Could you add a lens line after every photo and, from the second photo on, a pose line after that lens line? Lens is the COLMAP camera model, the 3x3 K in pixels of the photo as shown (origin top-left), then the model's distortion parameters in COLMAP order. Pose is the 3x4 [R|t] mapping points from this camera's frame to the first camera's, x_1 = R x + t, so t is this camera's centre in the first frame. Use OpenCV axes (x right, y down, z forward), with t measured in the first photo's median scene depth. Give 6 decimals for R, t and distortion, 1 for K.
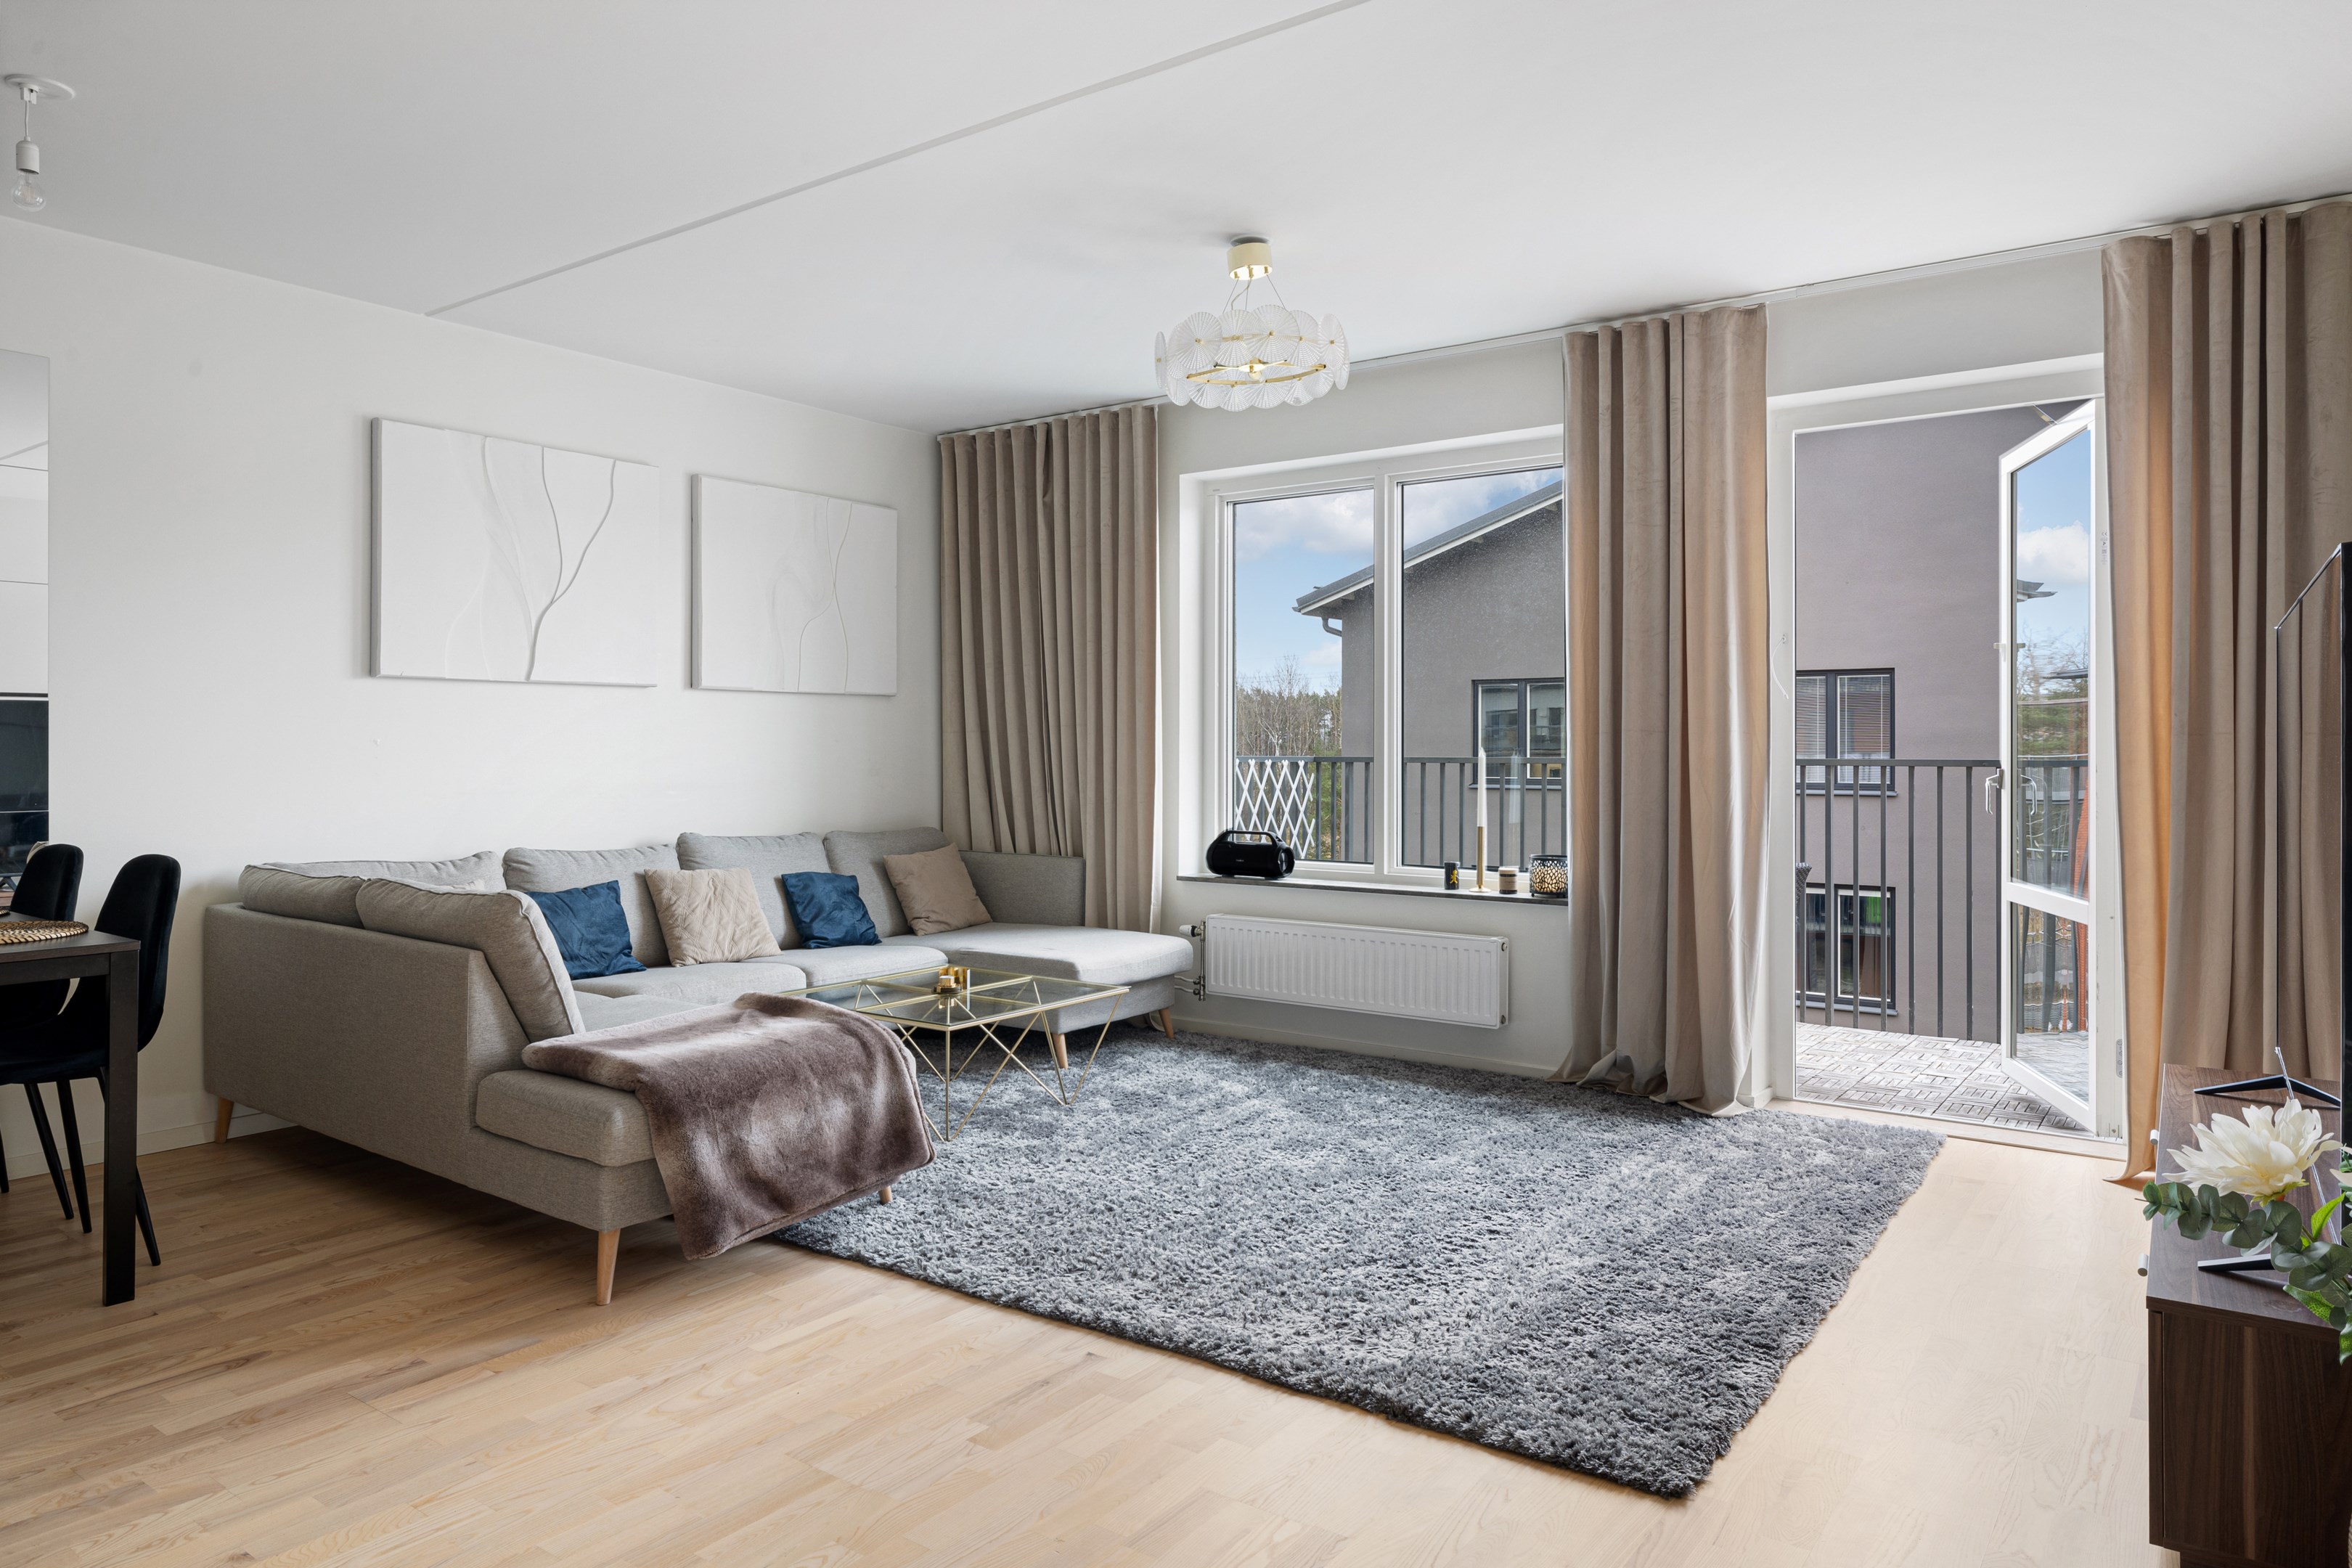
lens RADIAL K [[1474.4, 0, 1174.8], [0, 1474.4, 740.0], [0, 0, 1]] dist [-0.005107, 0.001028]
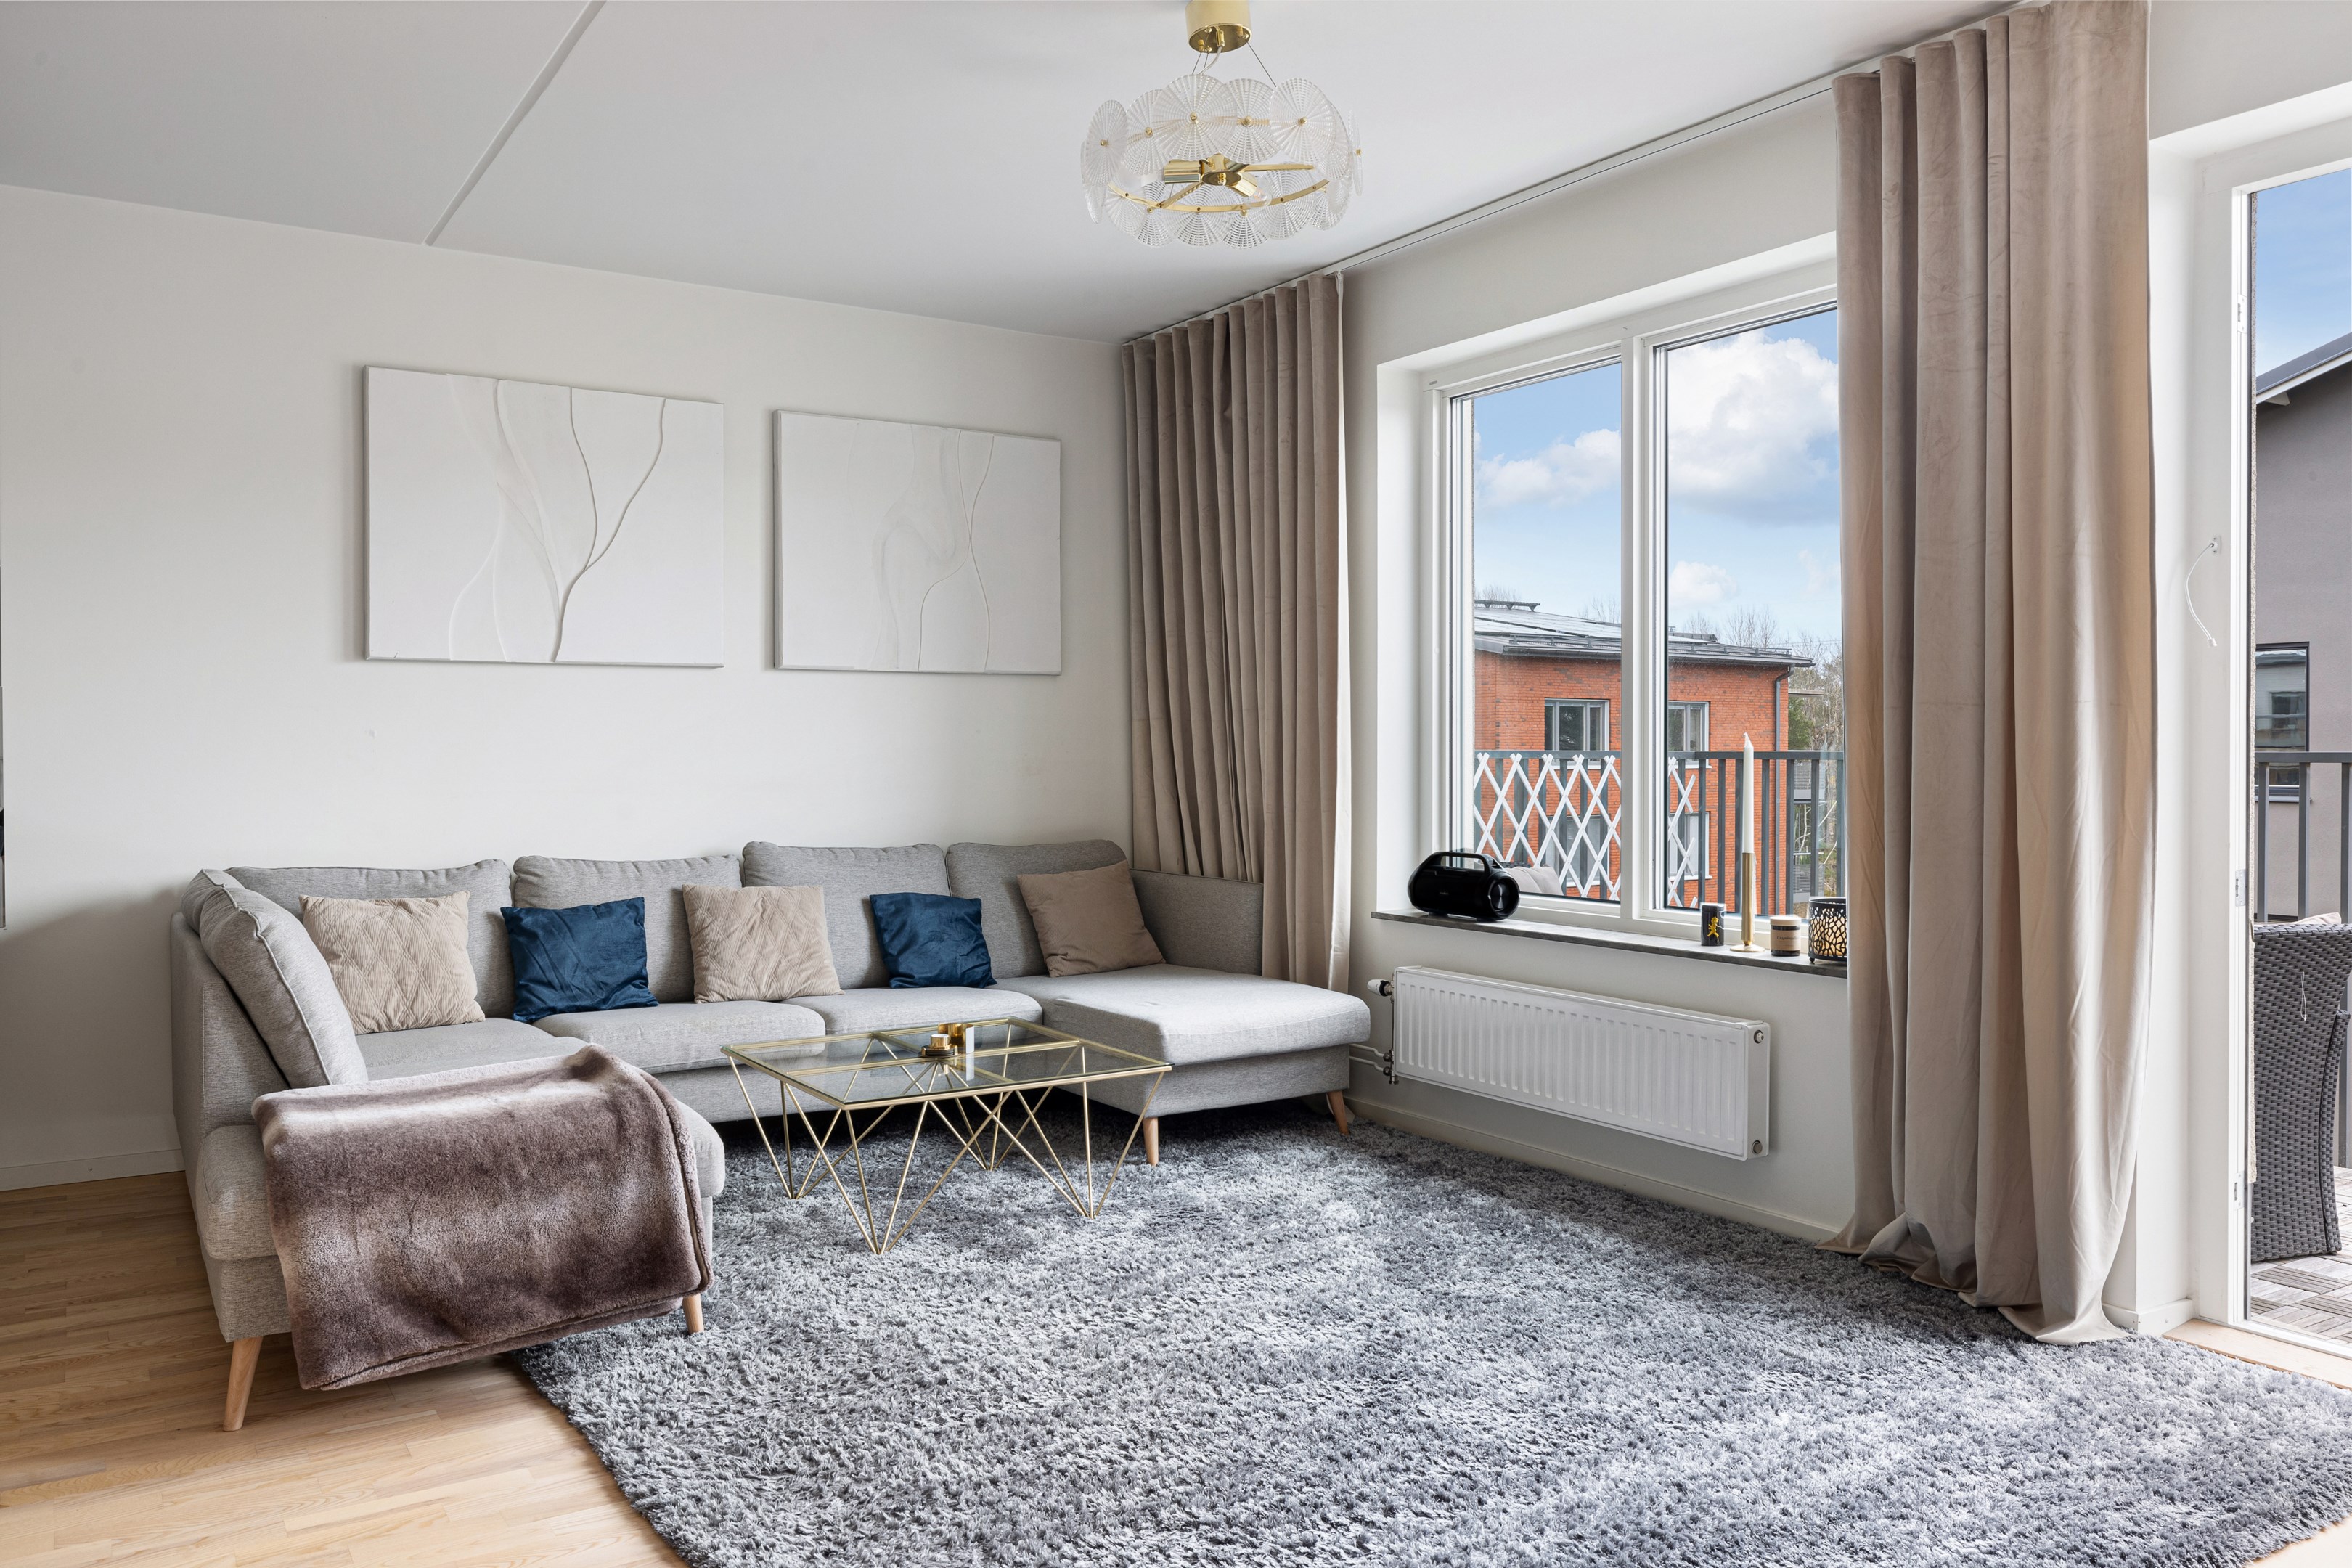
lens RADIAL K [[1717.9, 0, 1169.2], [0, 1717.9, 763.0], [0, 0, 1]] dist [-0.002822, -0.002012]
pose [[0.932208, 0.000438, -0.361923, 0.273514], [0.004784, 0.999897, 0.013531, 0.007326], [0.361892, -0.014345, 0.932110, 0.208271]]
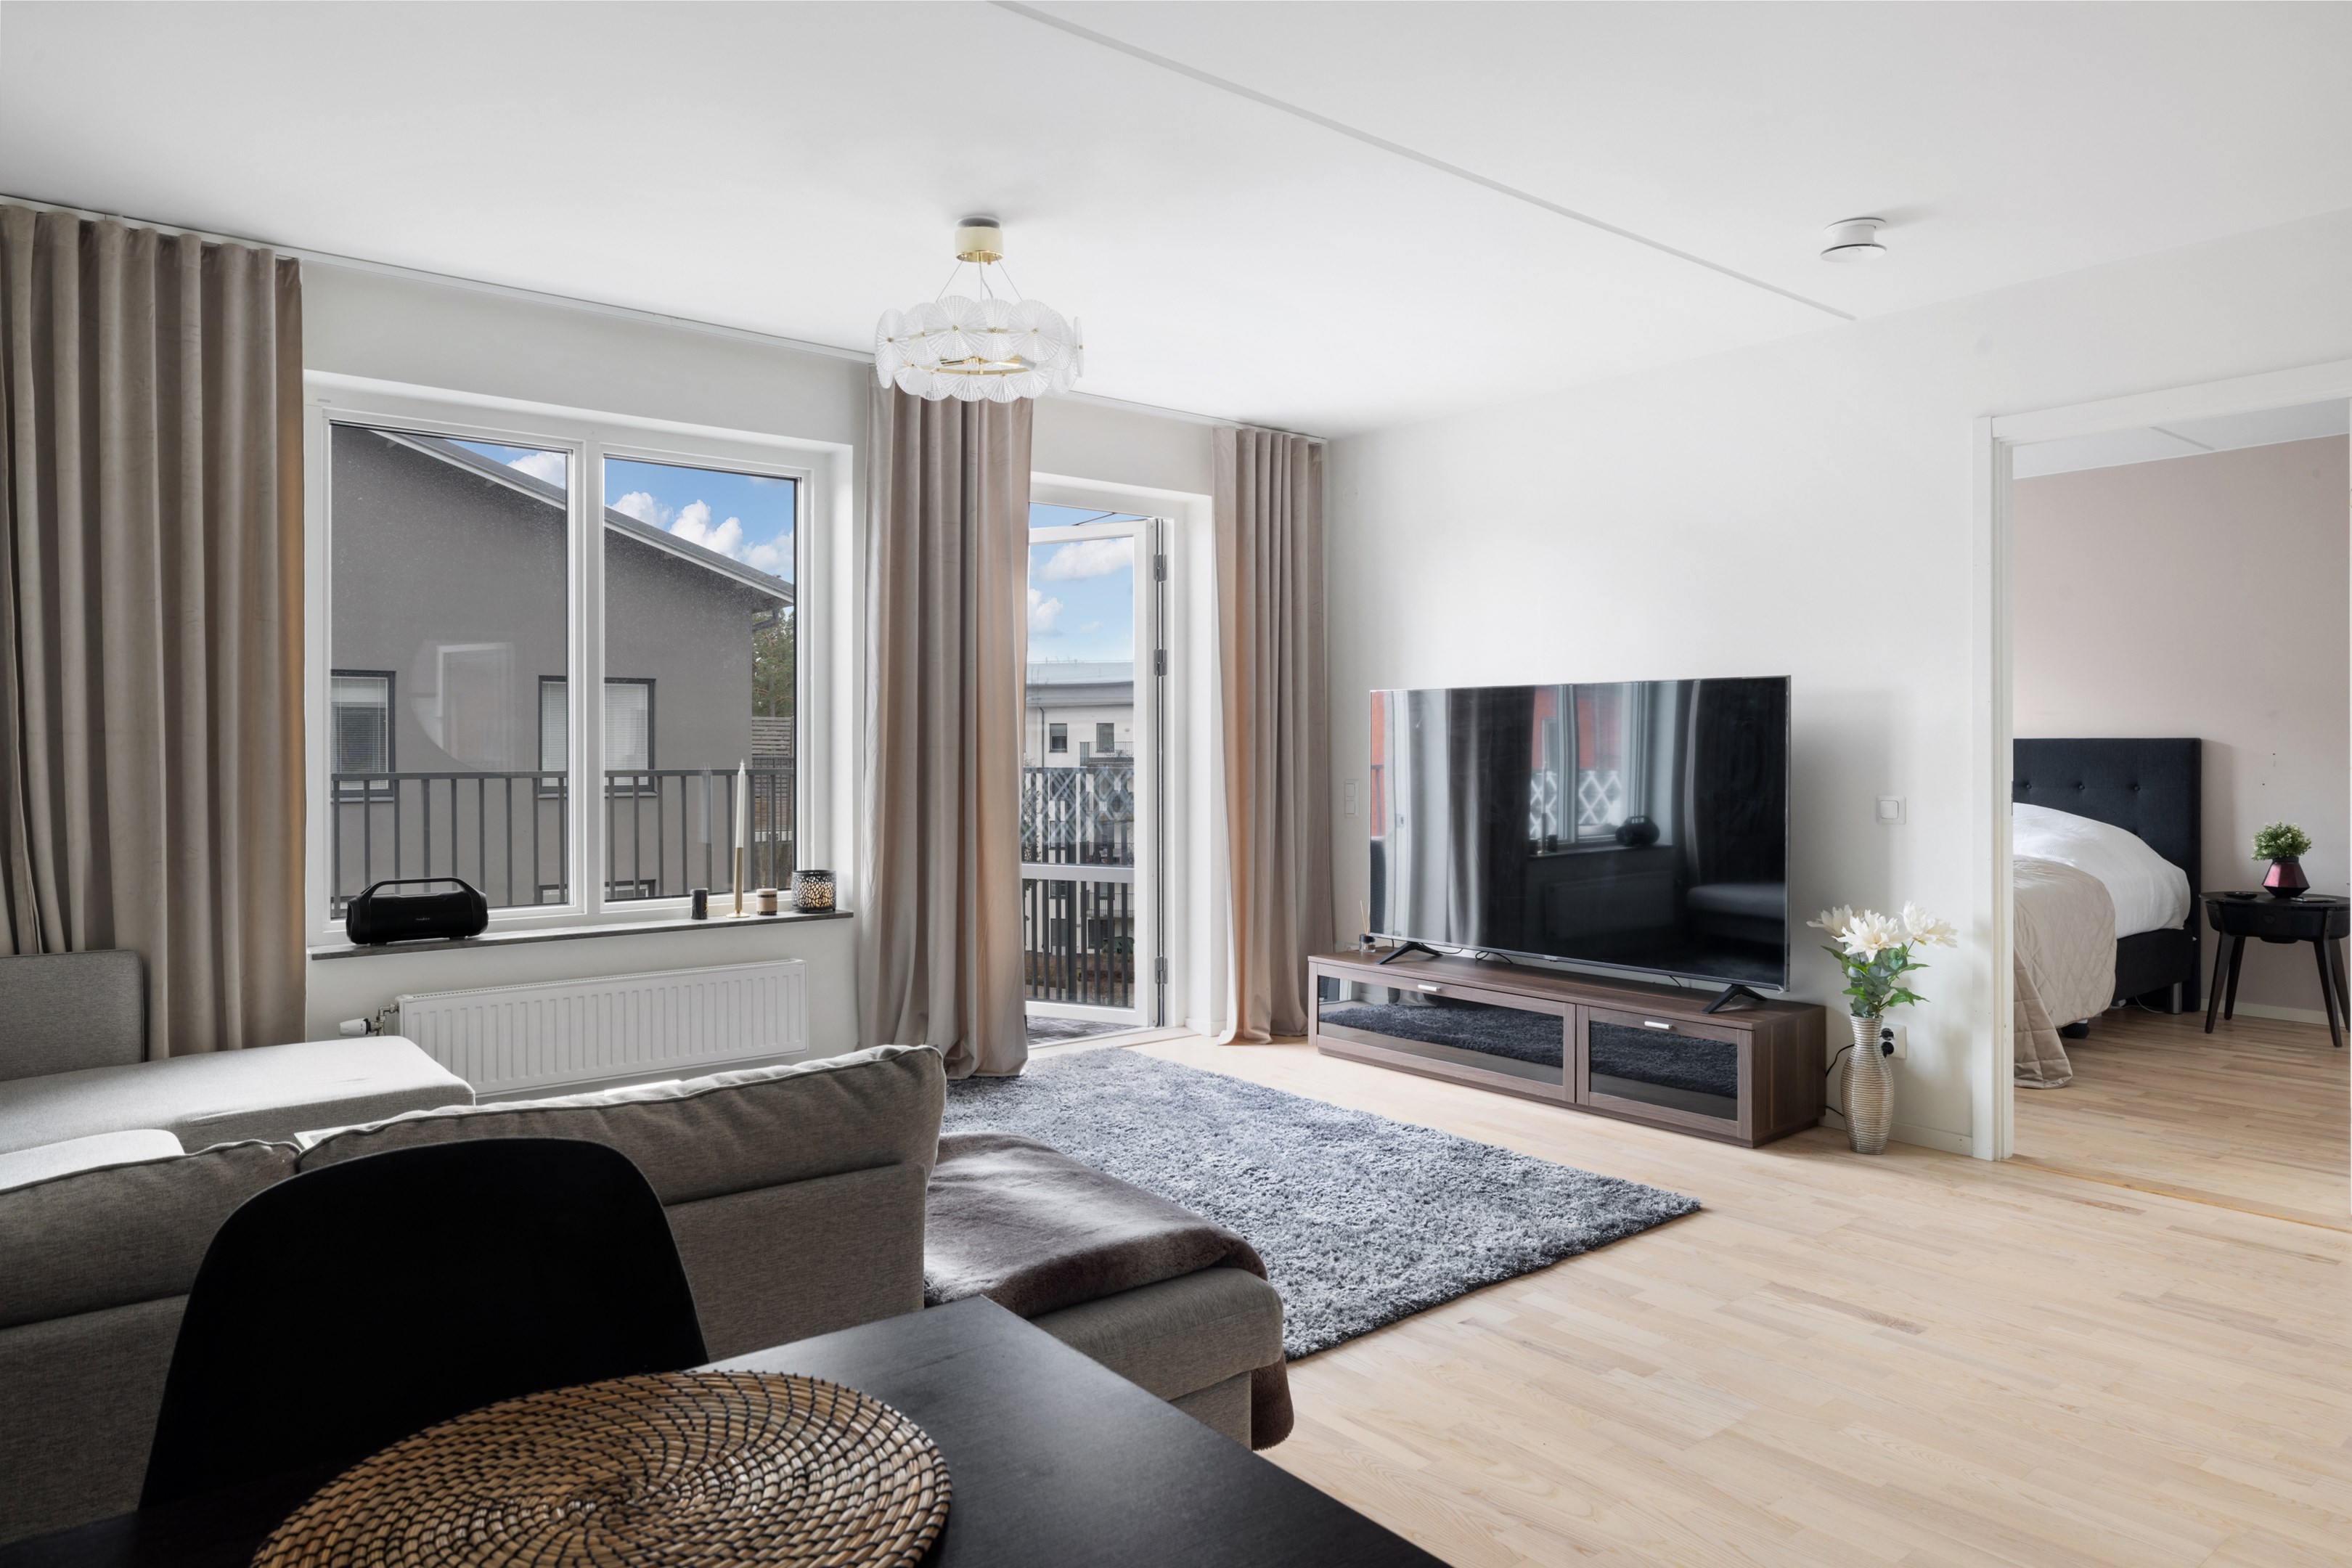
lens RADIAL K [[1474.4, 0, 1174.8], [0, 1474.4, 740.0], [0, 0, 1]] dist [-0.005107, 0.001028]
pose [[0.259478, 0.003566, 0.965742, -0.698731], [-0.002622, 0.999992, -0.002988, -0.008098], [-0.965745, -0.001757, 0.259485, 0.549236]]
